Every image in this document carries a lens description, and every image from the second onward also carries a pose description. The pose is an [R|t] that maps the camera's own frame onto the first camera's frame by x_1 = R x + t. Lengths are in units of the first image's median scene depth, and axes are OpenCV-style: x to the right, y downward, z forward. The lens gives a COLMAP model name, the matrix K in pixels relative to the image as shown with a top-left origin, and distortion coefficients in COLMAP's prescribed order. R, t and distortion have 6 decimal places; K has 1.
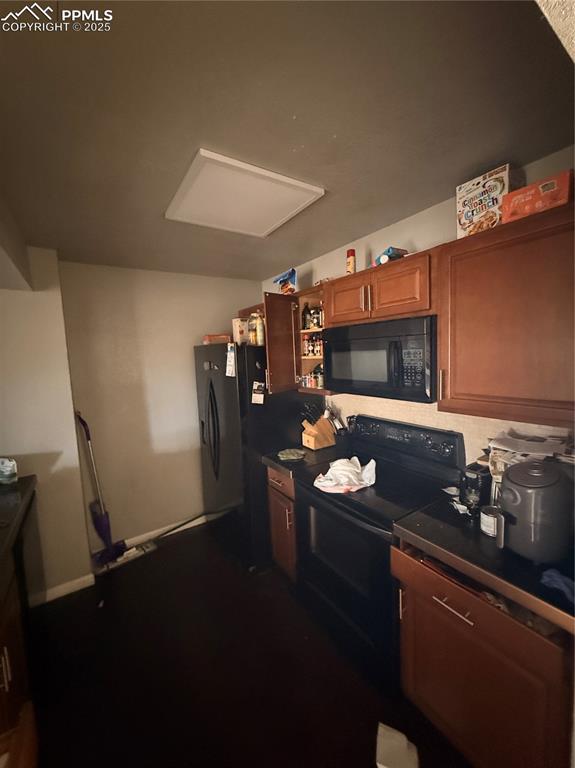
lens RADIAL K [[305.5, 0, 287.2], [0, 305.5, 383.5], [0, 0, 1]] dist [0.002747, 0.000267]
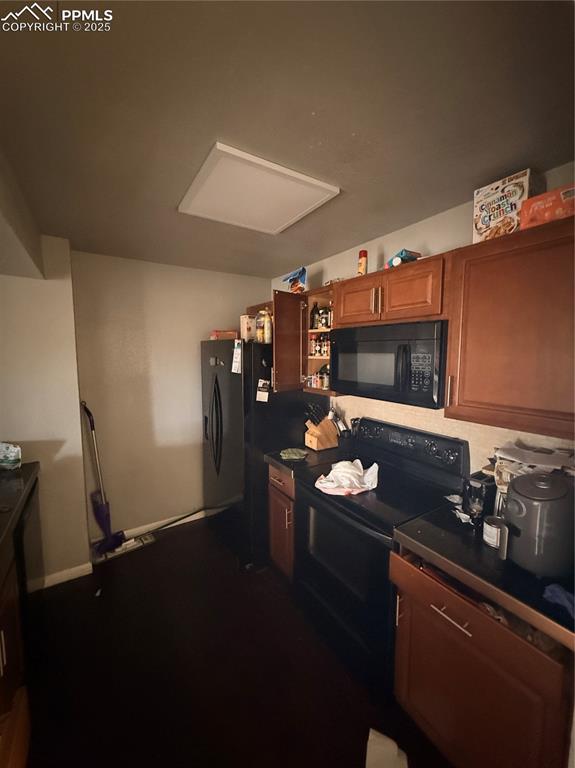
lens RADIAL K [[305.5, 0, 287.2], [0, 305.5, 383.2], [0, 0, 1]] dist [0.002747, 0.000267]
pose [[0.998878, 0.045214, -0.014080, -0.004550], [-0.045178, 0.998975, 0.002847, -0.000446], [0.014195, -0.002207, 0.999897, 0.005869]]
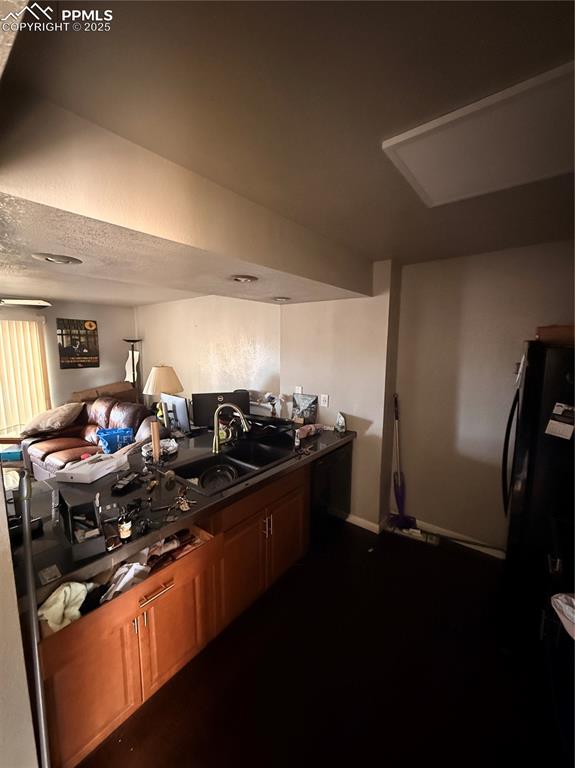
lens RADIAL K [[305.5, 0, 285.5], [0, 305.5, 379.8], [0, 0, 1]] dist [0.002747, 0.000267]
pose [[0.296707, 0.157548, -0.941883, 0.502862], [-0.106366, 0.985613, 0.131355, -0.119195], [0.949027, 0.061210, 0.309196, 0.370472]]
